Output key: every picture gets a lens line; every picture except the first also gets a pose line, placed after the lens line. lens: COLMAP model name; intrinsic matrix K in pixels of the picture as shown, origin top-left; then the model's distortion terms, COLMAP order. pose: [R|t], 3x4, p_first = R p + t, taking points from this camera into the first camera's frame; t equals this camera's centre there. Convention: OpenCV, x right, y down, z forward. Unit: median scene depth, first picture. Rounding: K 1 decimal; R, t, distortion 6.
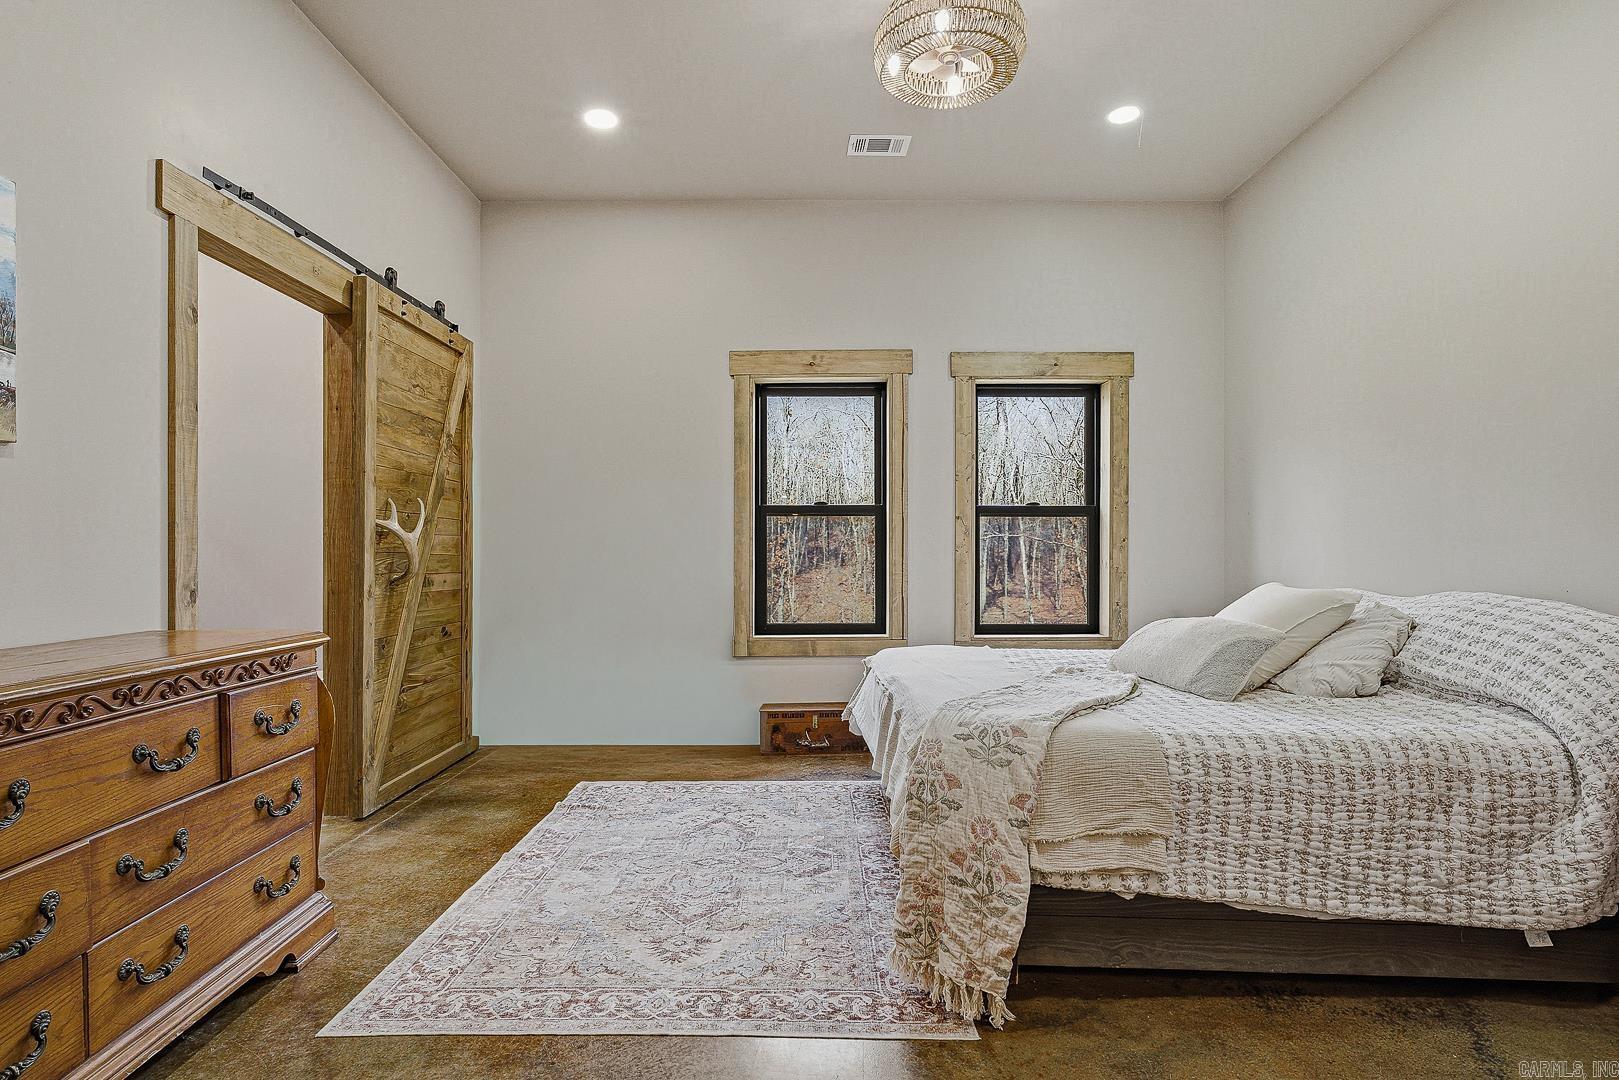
lens RADIAL K [[822.4, 0, 812.1], [0, 822.4, 551.5], [0, 0, 1]] dist [-0.007490, 0.002934]
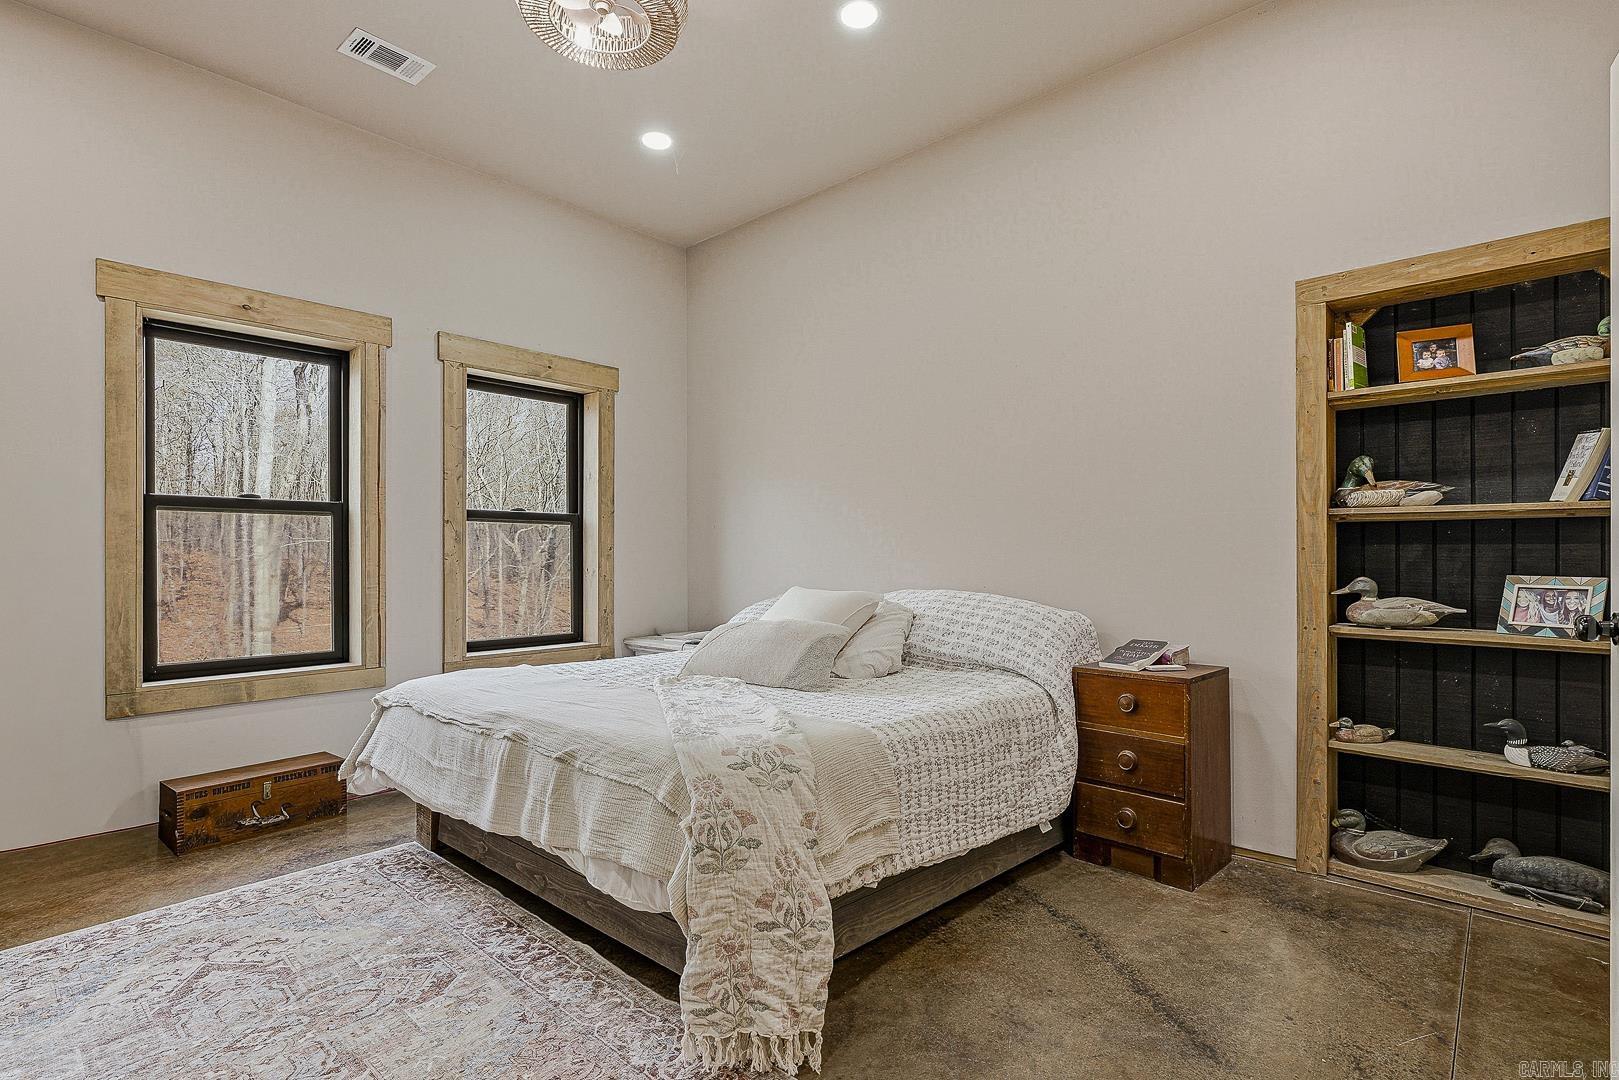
lens RADIAL K [[777.3, 0, 806.6], [0, 777.3, 555.3], [0, 0, 1]] dist [-0.008716, 0.002907]
pose [[0.673620, 0.002116, 0.739075, -0.318441], [0.000772, 0.999993, -0.003566, -0.003737], [-0.739078, 0.002973, 0.673614, 0.290093]]
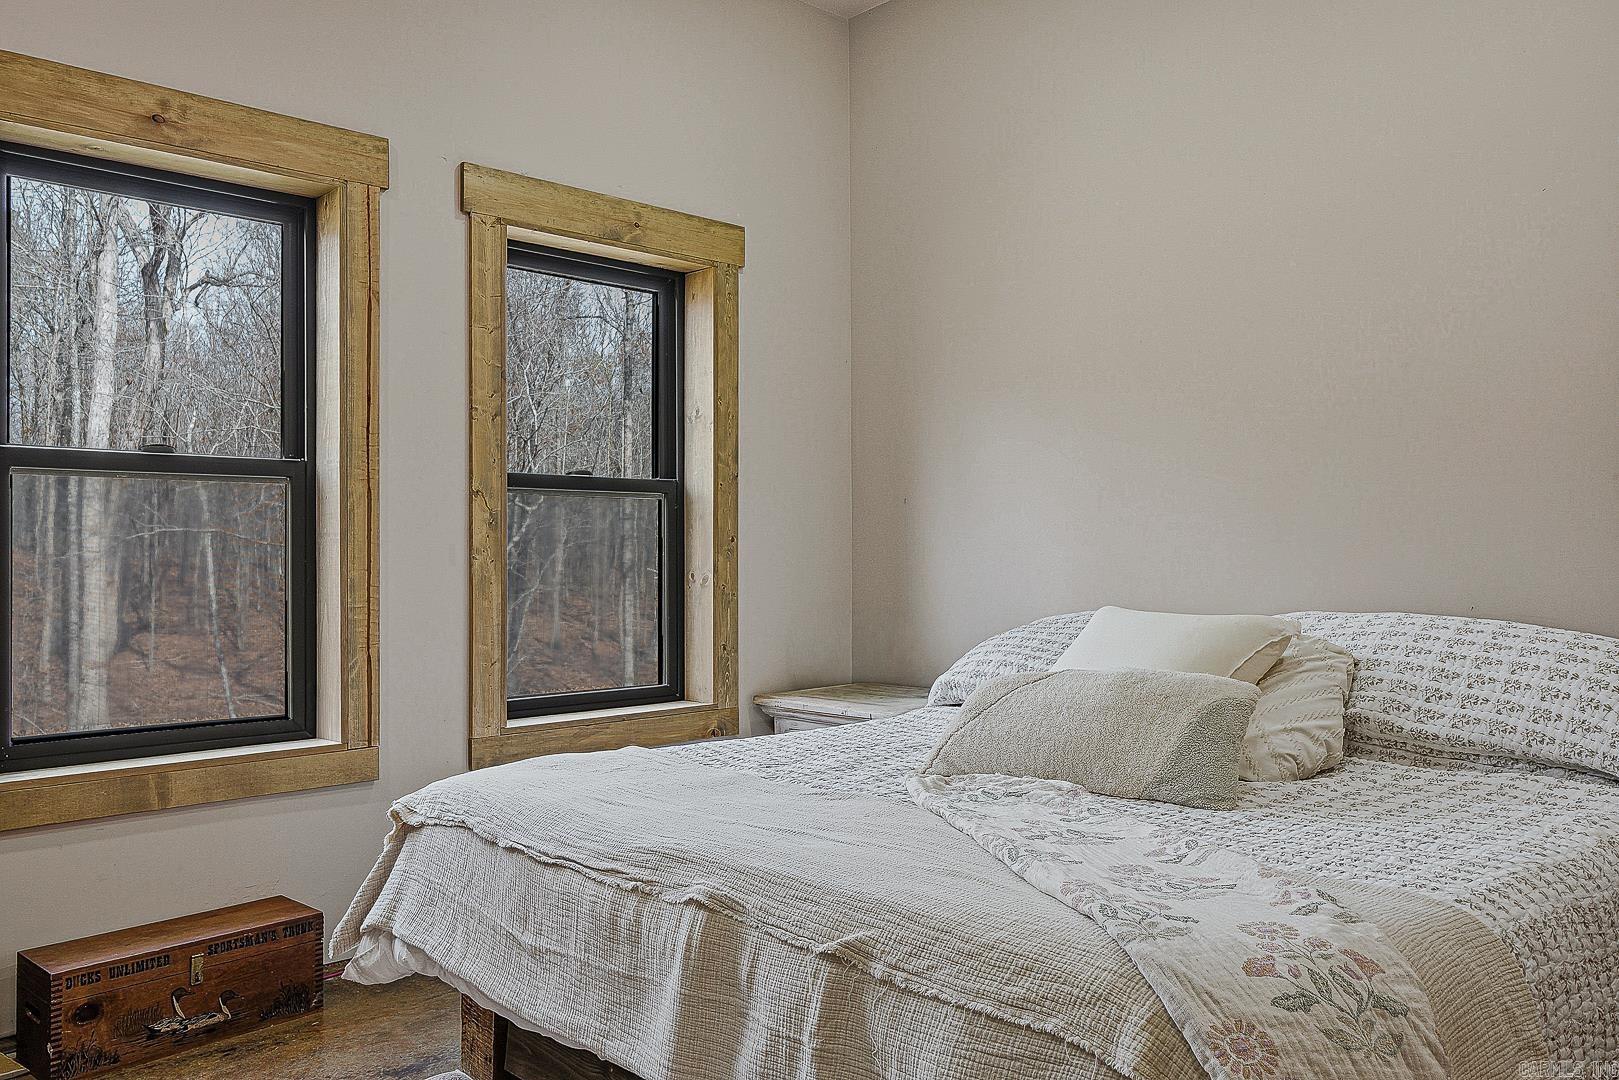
lens RADIAL K [[1230.0, 0, 814.4], [0, 1230.0, 538.2], [0, 0, 1]] dist [0.000221, 0.008746]
pose [[0.728137, 0.007649, 0.685389, -0.341293], [0.002836, 0.999896, -0.014173, -0.003453], [-0.685426, 0.012263, 0.728039, 0.560969]]
